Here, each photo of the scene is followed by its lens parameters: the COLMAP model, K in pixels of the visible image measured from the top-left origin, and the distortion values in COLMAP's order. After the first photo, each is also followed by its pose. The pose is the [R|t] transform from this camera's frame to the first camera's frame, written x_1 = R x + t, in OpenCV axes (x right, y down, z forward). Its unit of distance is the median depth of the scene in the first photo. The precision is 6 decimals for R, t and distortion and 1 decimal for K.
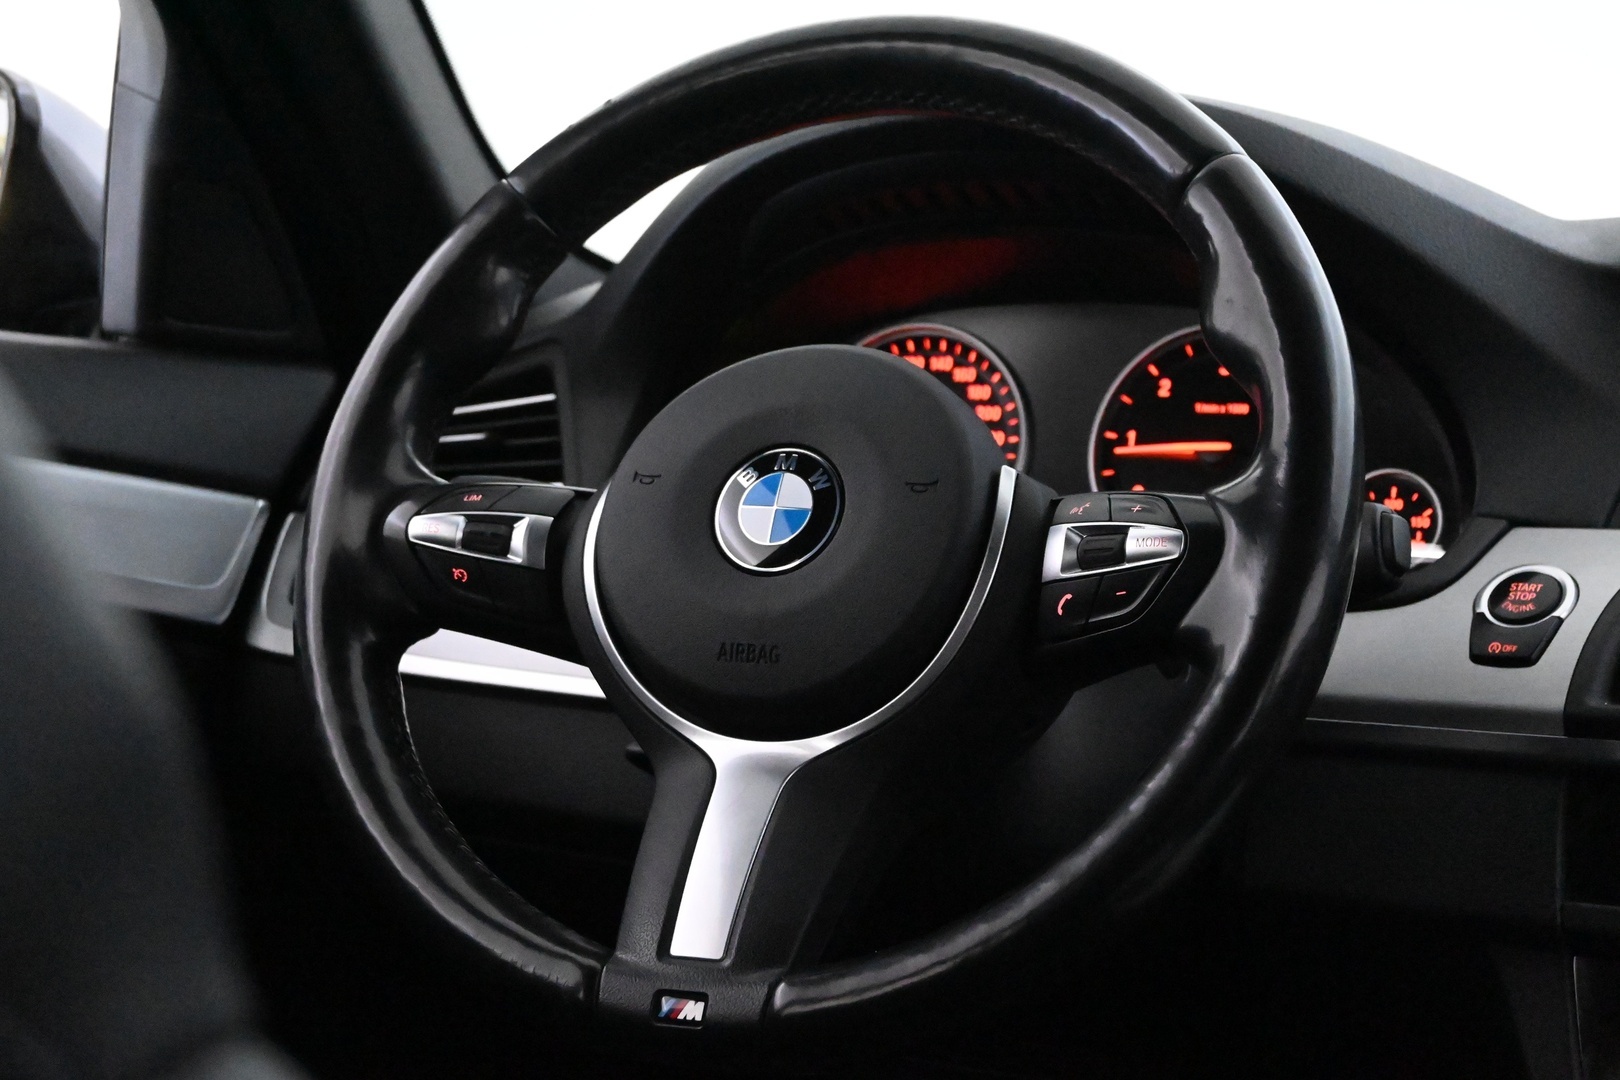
lens RADIAL K [[3006.8, 0, 809.5], [0, 3006.8, 545.4], [0, 0, 1]] dist [-0.001469, 0.000000]
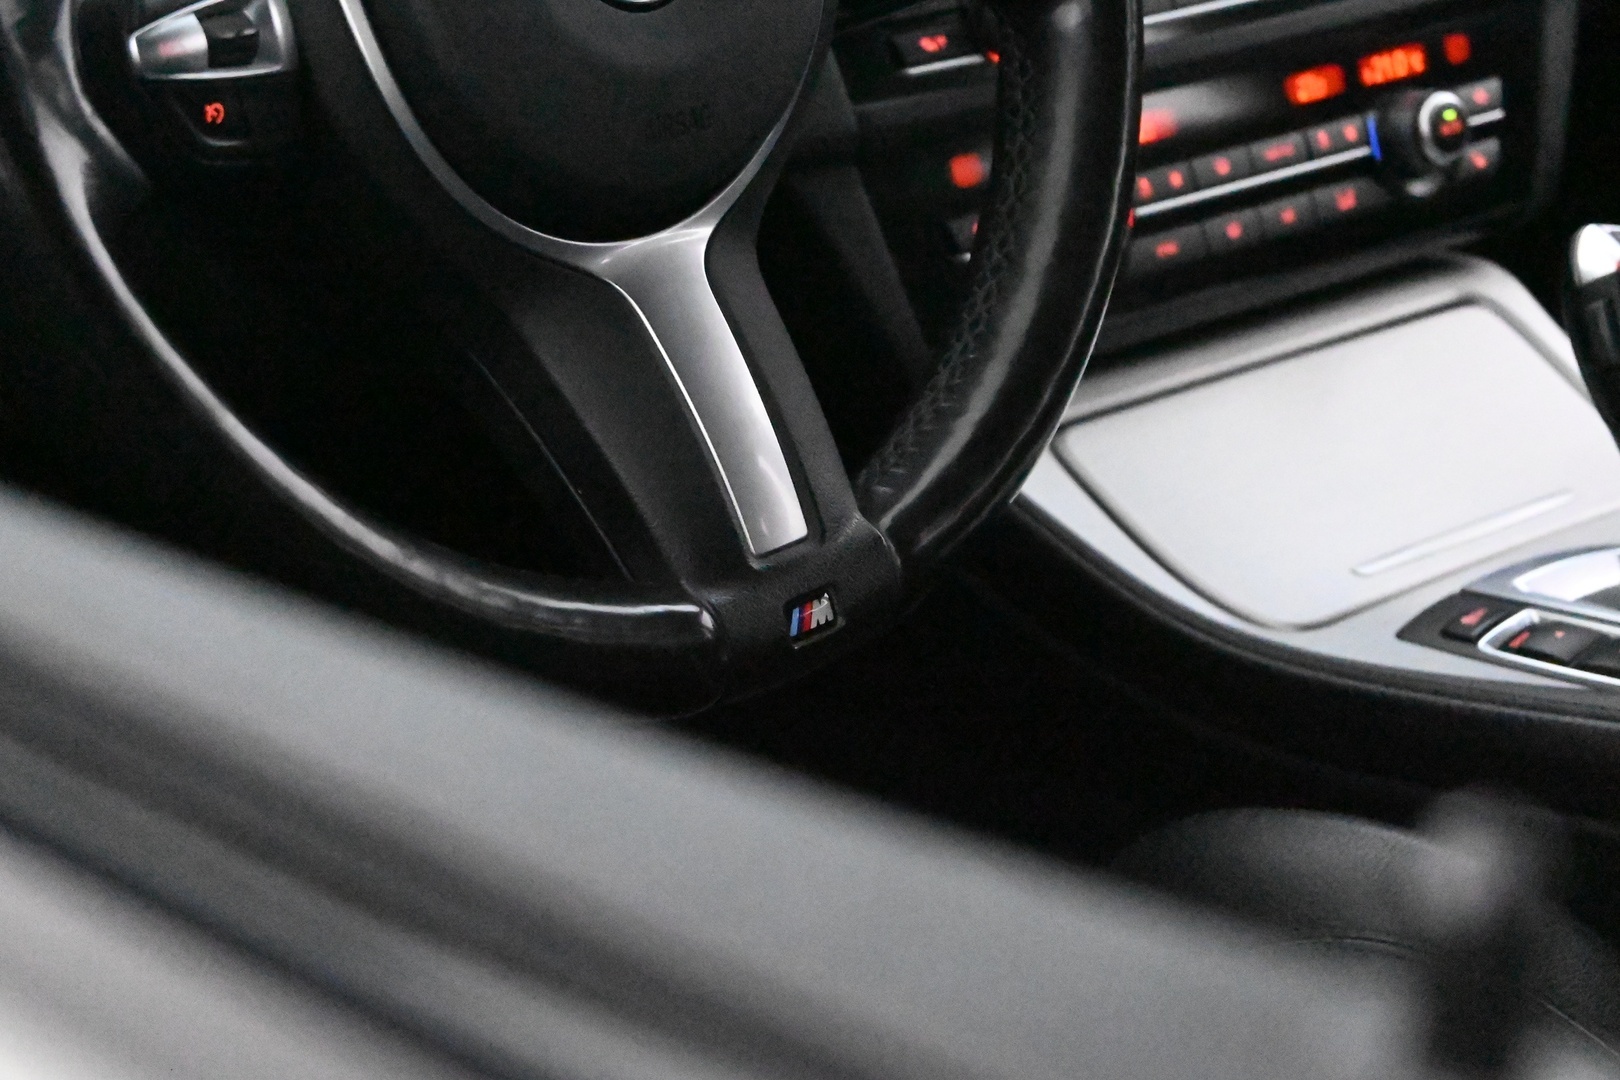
lens RADIAL K [[3379.8, 0, 808.3], [0, 3379.8, 538.0], [0, 0, 1]] dist [0.101086, 0.000000]
pose [[0.294485, -0.400954, 0.867476, -0.681726], [-0.002420, 0.907412, 0.420235, -0.191108], [-0.955653, -0.125852, 0.266249, 0.699184]]
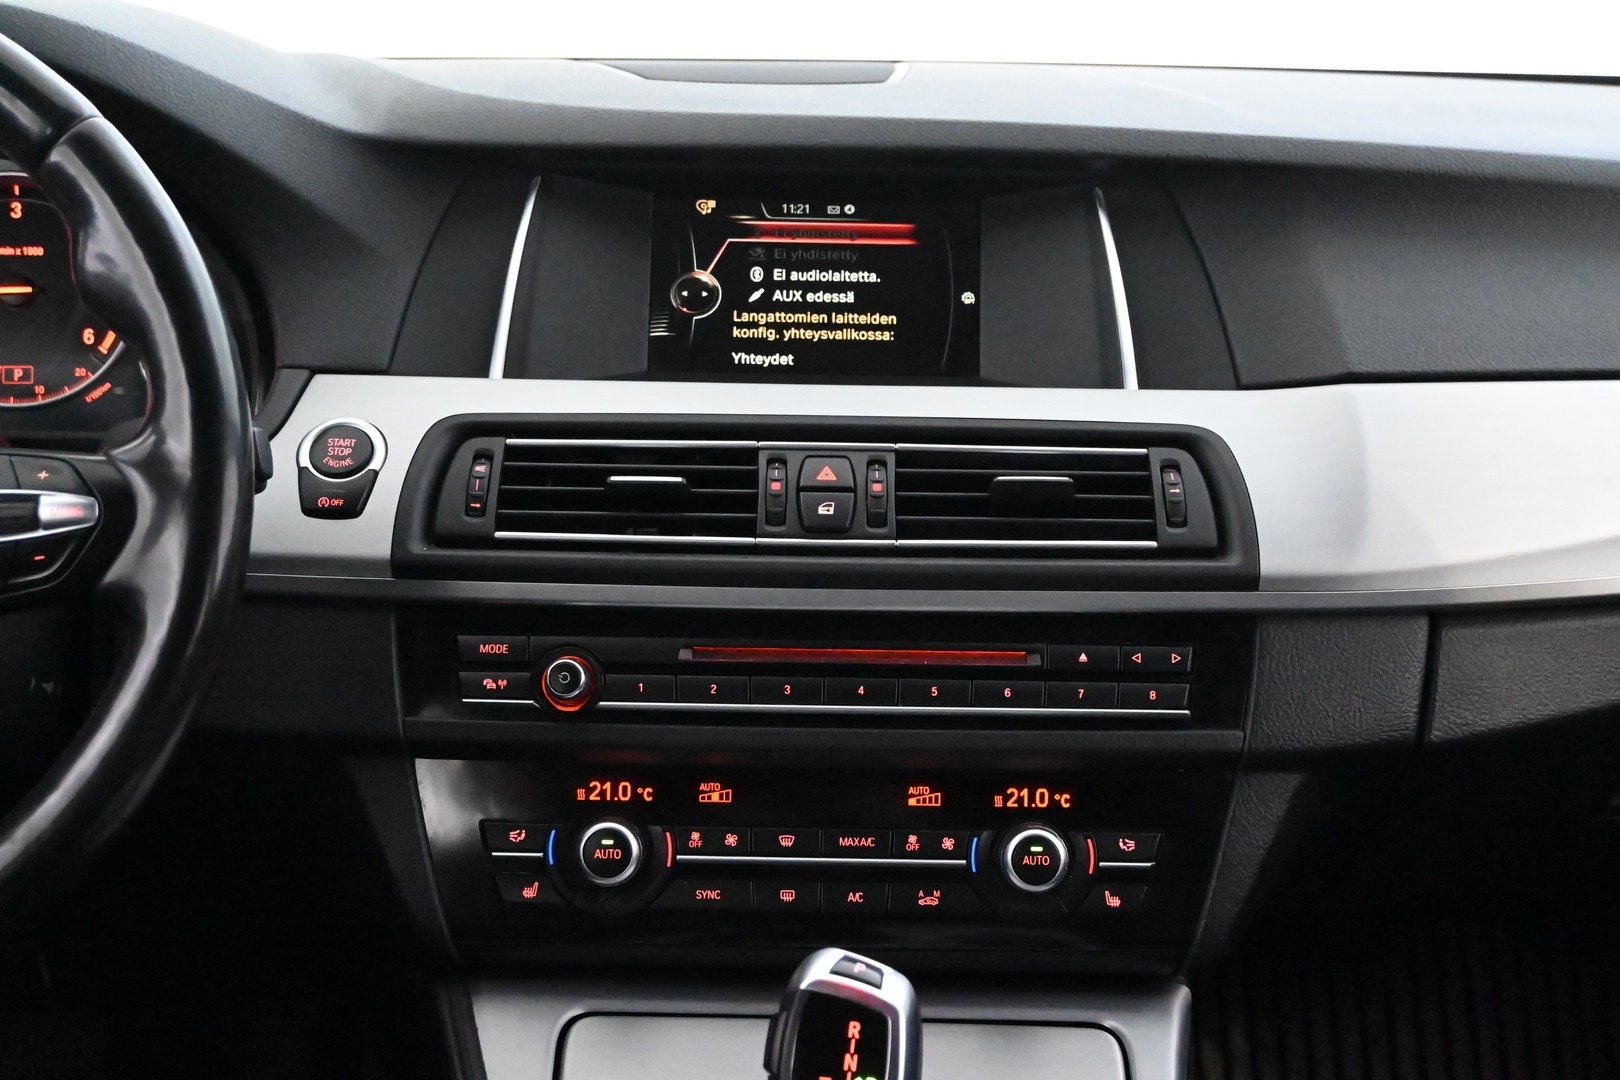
lens RADIAL K [[2431.4, 0, 831.9], [0, 2431.4, 536.4], [0, 0, 1]] dist [0.004486, 0.000000]
pose [[0.844971, -0.134618, 0.517593, -0.096290], [0.008047, 0.970893, 0.239377, -0.178555], [-0.534752, -0.198101, 0.821460, 0.117537]]
